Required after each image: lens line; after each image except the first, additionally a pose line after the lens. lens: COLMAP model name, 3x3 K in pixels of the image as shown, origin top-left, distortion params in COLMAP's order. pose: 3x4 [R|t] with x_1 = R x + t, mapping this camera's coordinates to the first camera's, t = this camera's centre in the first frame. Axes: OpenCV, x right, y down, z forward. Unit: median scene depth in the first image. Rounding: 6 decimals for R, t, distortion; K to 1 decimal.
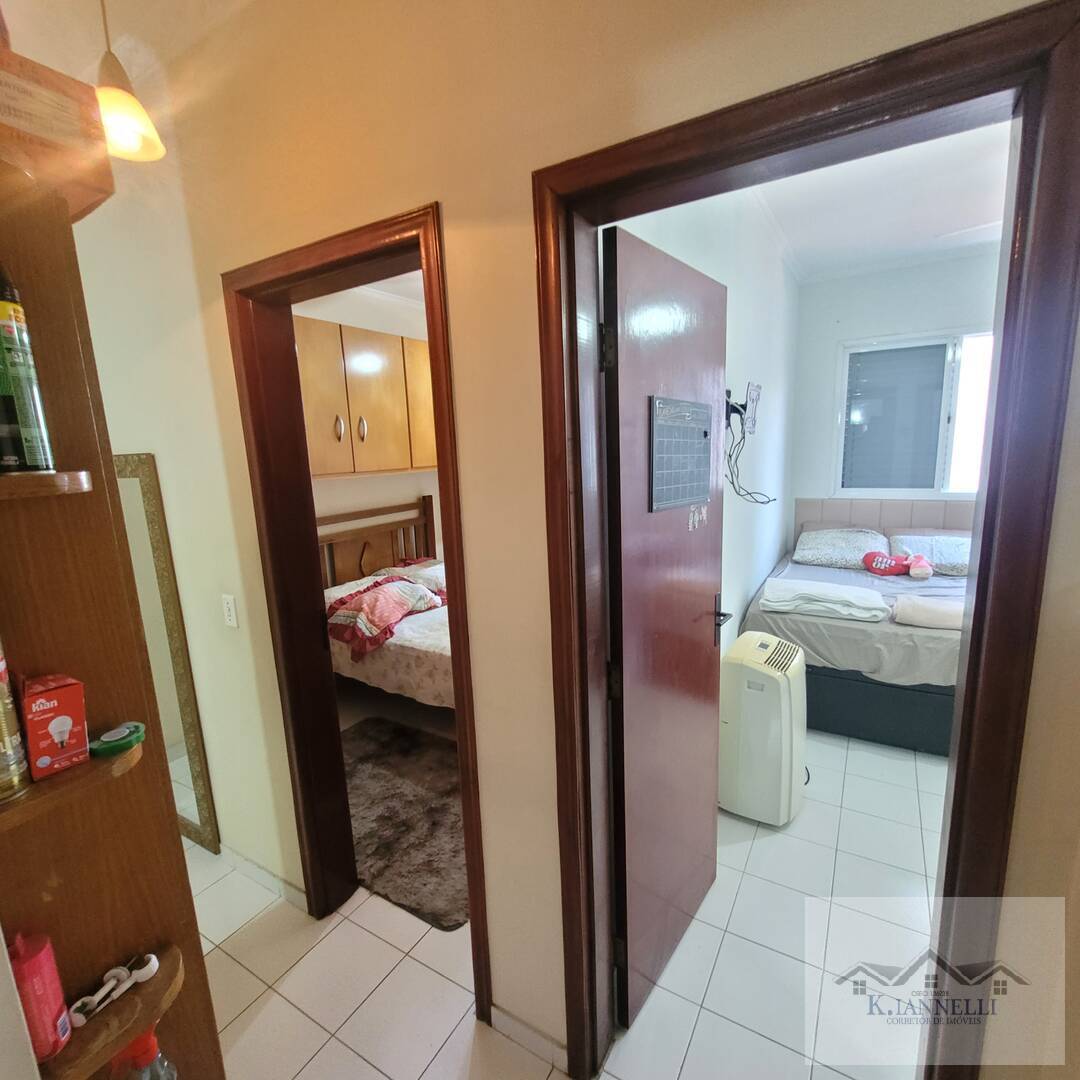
lens RADIAL K [[555.8, 0, 534.5], [0, 555.8, 540.7], [0, 0, 1]] dist [-0.004877, -0.003075]
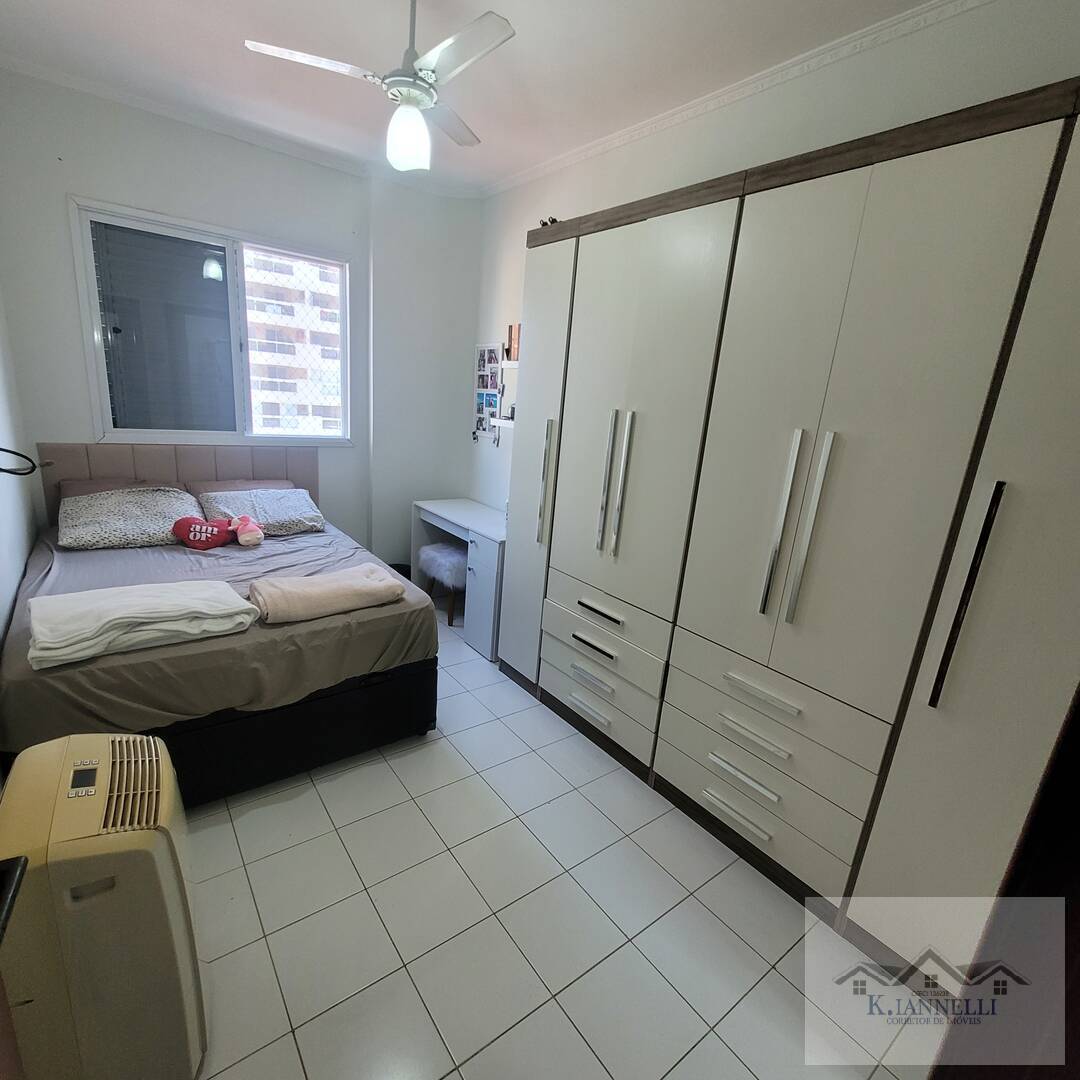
lens RADIAL K [[555.8, 0, 533.8], [0, 555.8, 549.7], [0, 0, 1]] dist [-0.004877, -0.003075]
pose [[0.365533, -0.180257, 0.913178, 0.118372], [0.065714, 0.983619, 0.167857, -0.037396], [-0.928476, -0.001349, 0.371390, 0.347837]]
